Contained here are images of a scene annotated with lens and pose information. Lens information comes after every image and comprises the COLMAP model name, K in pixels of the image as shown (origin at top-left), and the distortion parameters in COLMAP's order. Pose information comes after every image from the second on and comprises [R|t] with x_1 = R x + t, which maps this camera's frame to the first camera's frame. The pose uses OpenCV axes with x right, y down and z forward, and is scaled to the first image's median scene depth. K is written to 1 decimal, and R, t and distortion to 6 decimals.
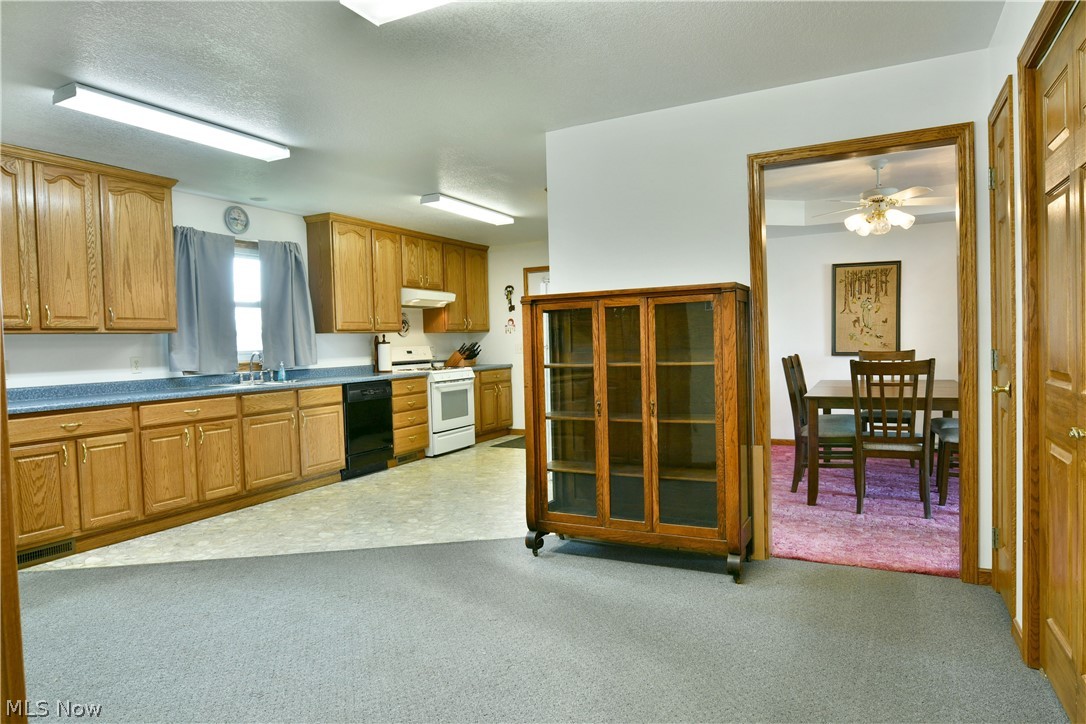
lens RADIAL K [[660.4, 0, 540.5], [0, 660.4, 362.0], [0, 0, 1]] dist [-0.009126, -0.005361]
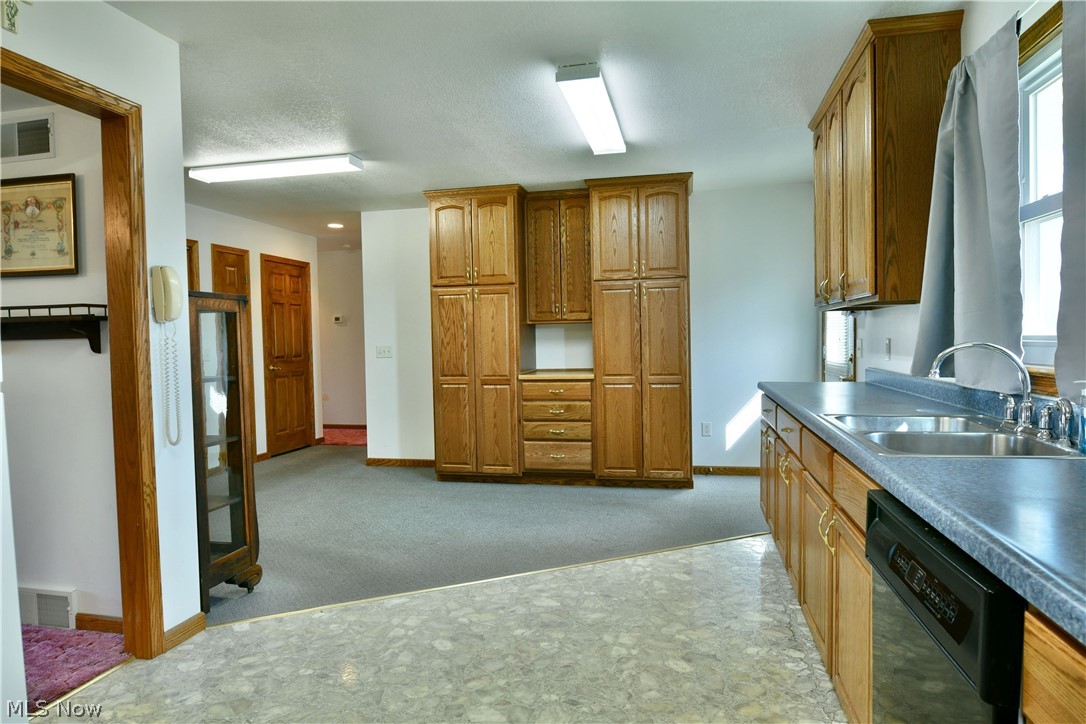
lens RADIAL K [[660.4, 0, 540.5], [0, 660.4, 362.0], [0, 0, 1]] dist [-0.009126, -0.005361]
pose [[-0.965924, 0.058830, -0.252052, -0.112561], [0.041369, 0.996398, 0.074025, -0.038089], [0.255499, 0.061075, -0.964878, 1.223038]]
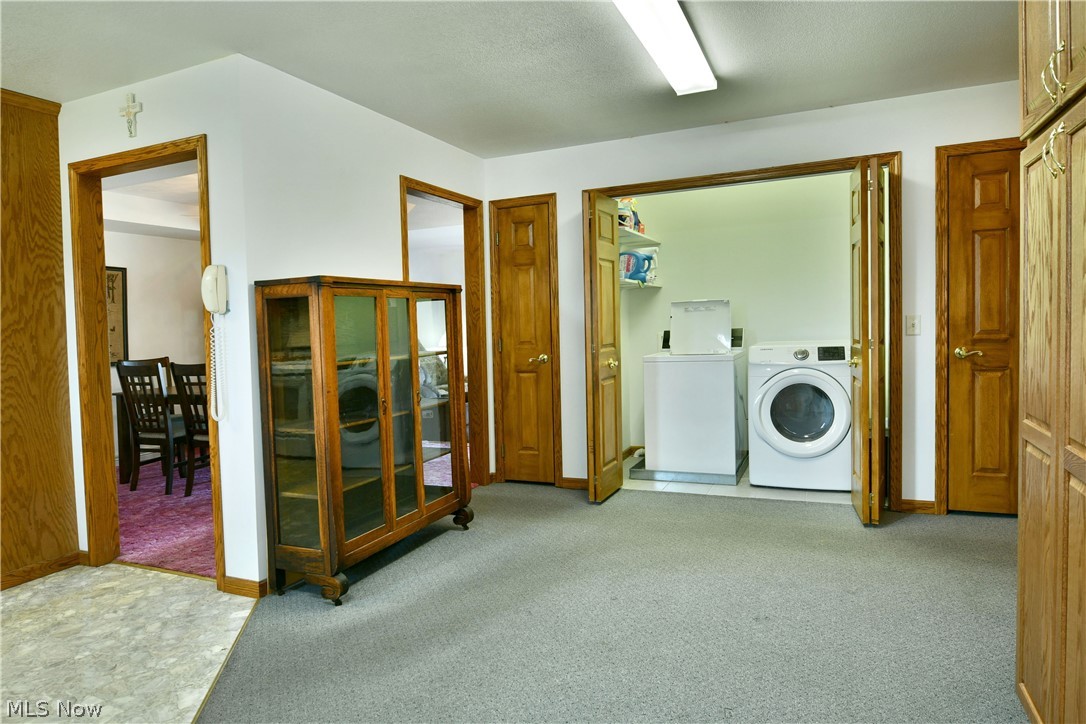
lens RADIAL K [[656.1, 0, 542.3], [0, 656.1, 345.1], [0, 0, 1]] dist [-0.014257, -0.003090]
pose [[-0.060535, -0.001542, 0.998165, -0.510445], [0.067501, 0.997703, 0.005634, -0.003136], [-0.995881, 0.067718, -0.060292, 0.497244]]
